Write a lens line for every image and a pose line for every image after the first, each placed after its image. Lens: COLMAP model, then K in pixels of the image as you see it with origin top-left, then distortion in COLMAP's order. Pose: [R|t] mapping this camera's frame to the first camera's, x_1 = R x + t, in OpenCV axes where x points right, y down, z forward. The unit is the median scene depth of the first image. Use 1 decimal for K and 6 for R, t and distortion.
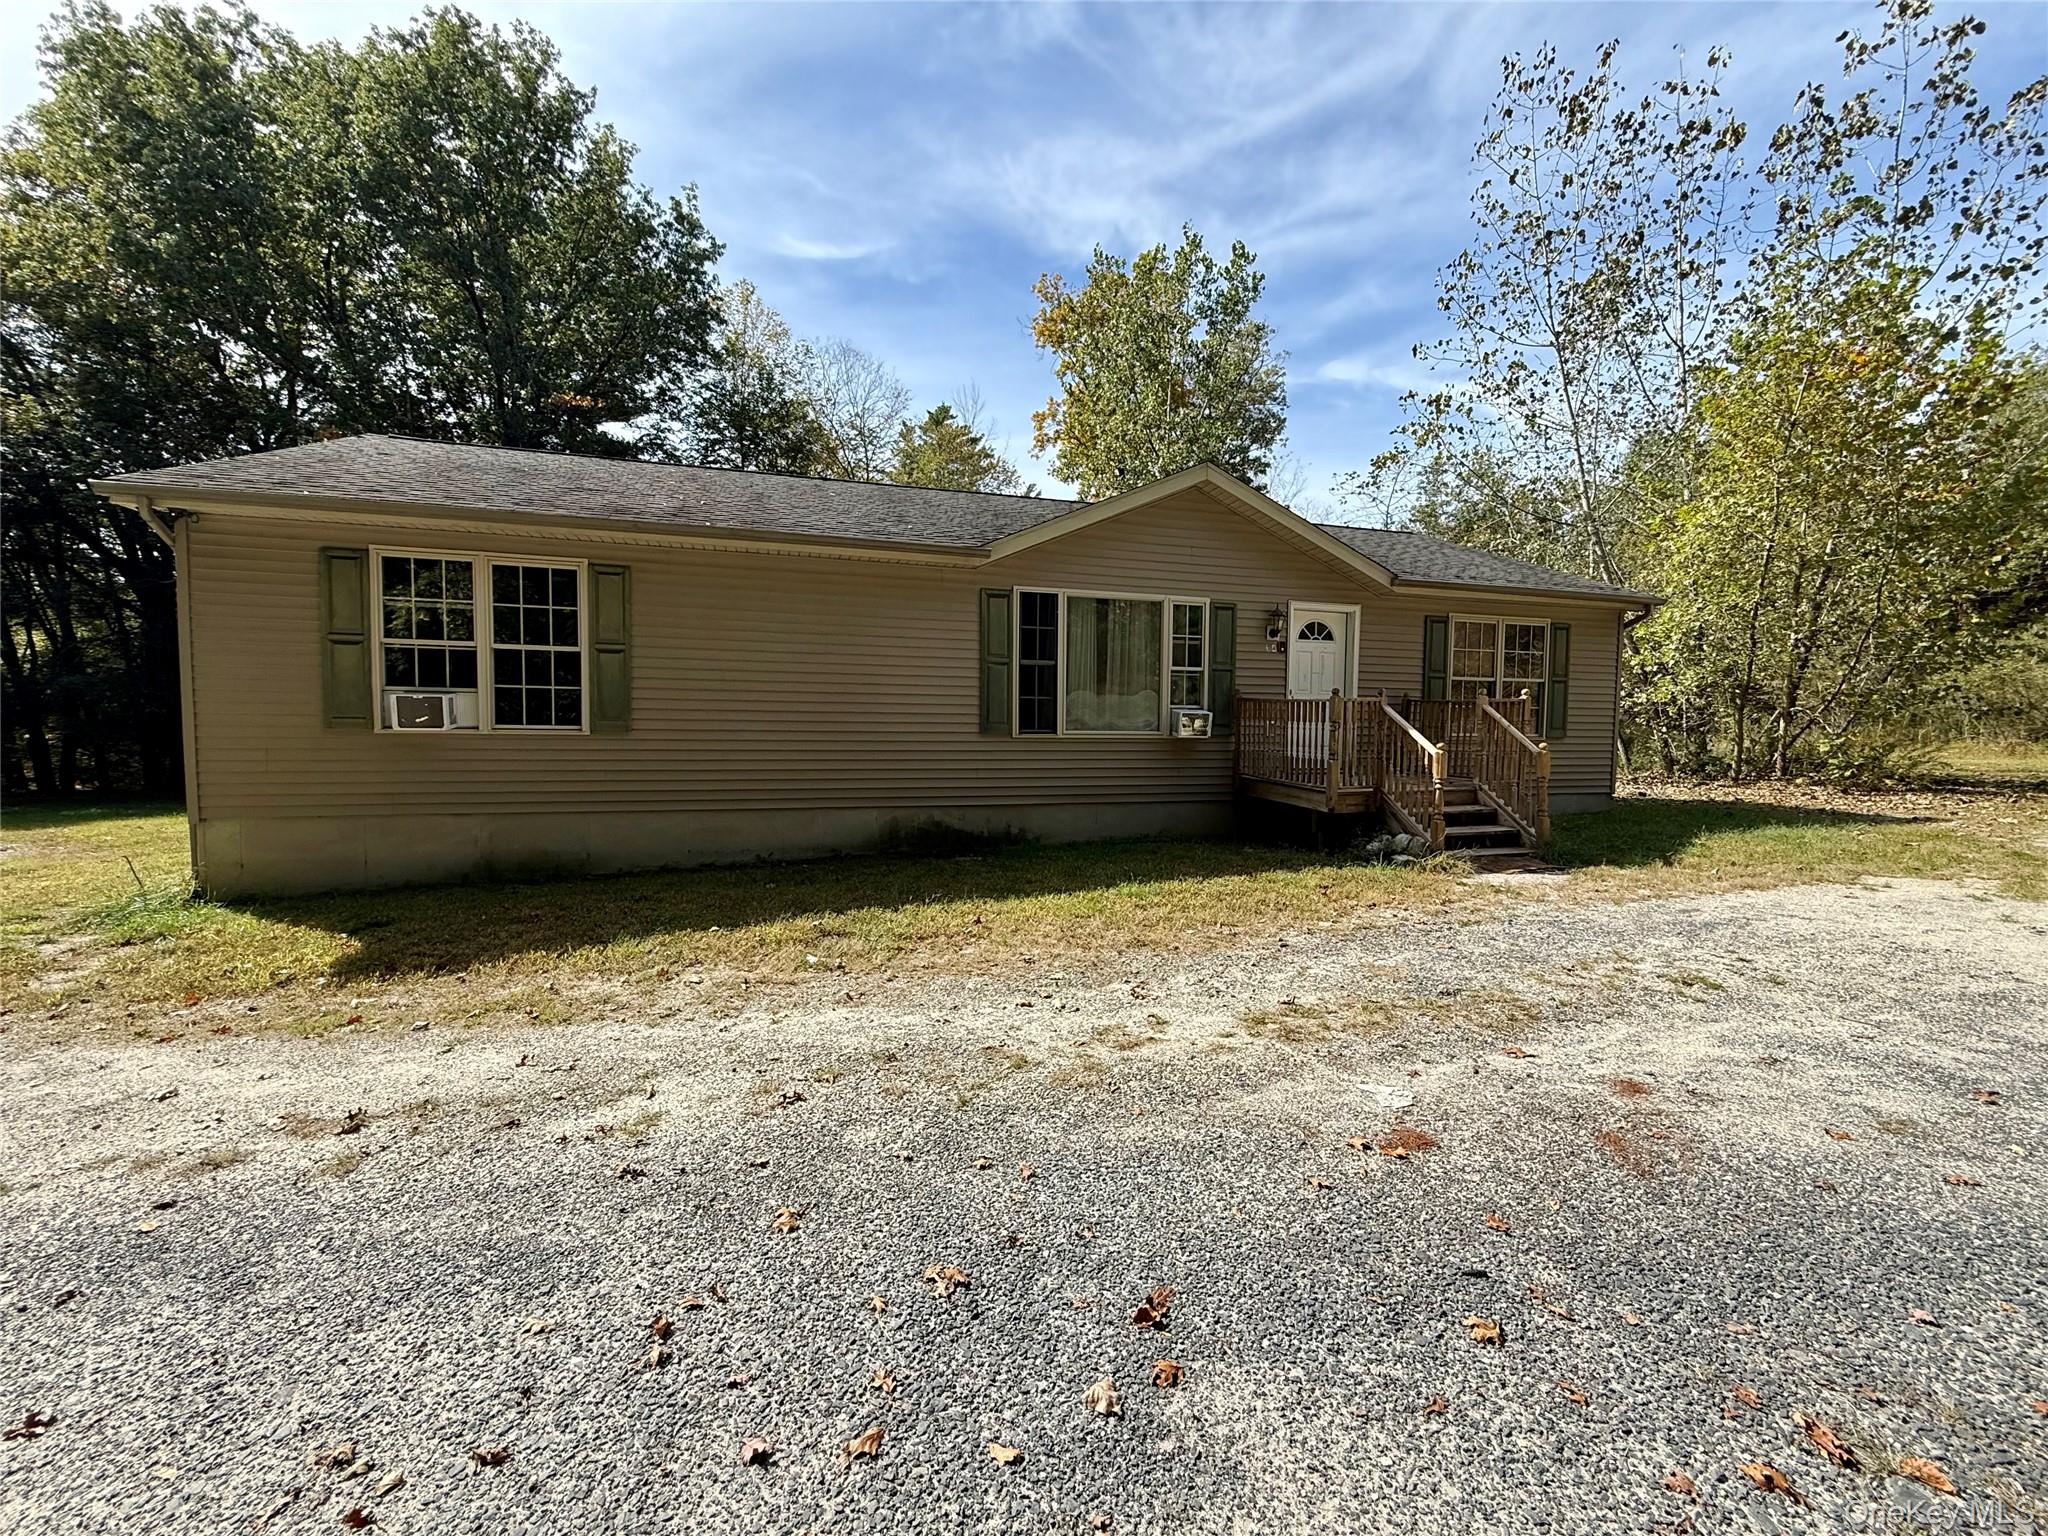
lens RADIAL K [[814.8, 0, 1023.5], [0, 814.8, 771.0], [0, 0, 1]] dist [-0.002642, -0.000088]
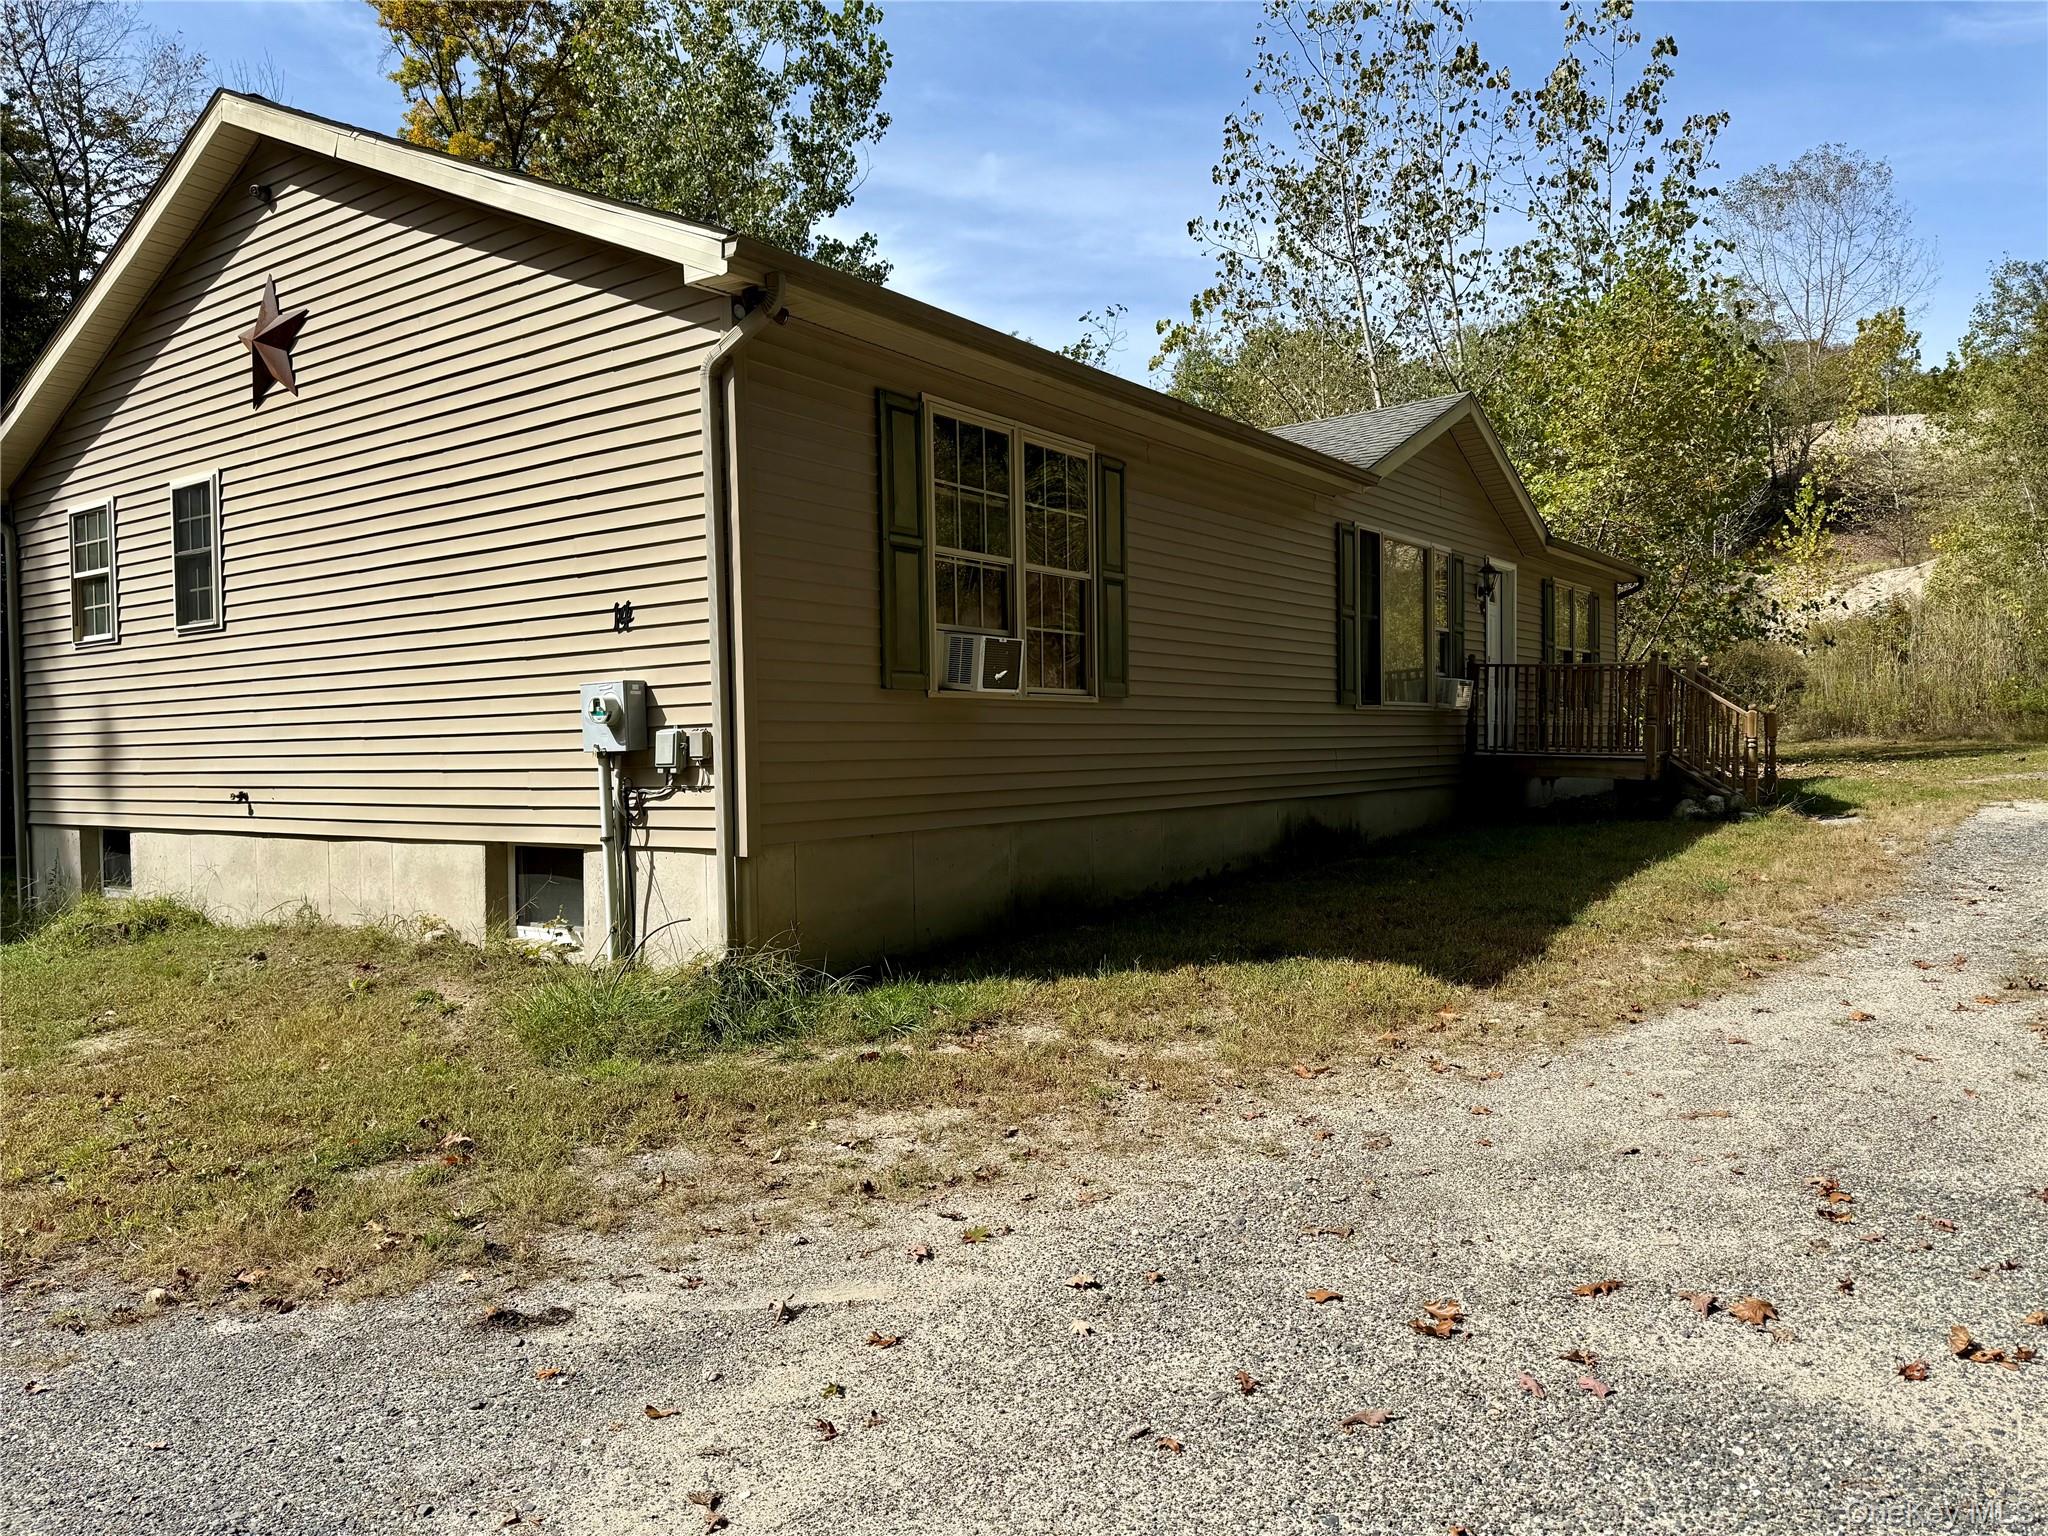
lens RADIAL K [[1456.2, 0, 1015.2], [0, 1456.2, 752.7], [0, 0, 1]] dist [0.052293, -0.035655]
pose [[0.789809, -0.023928, 0.612886, -1.159964], [0.053733, 0.998096, -0.030277, 0.027281], [-0.610995, 0.056846, 0.789591, 0.073355]]
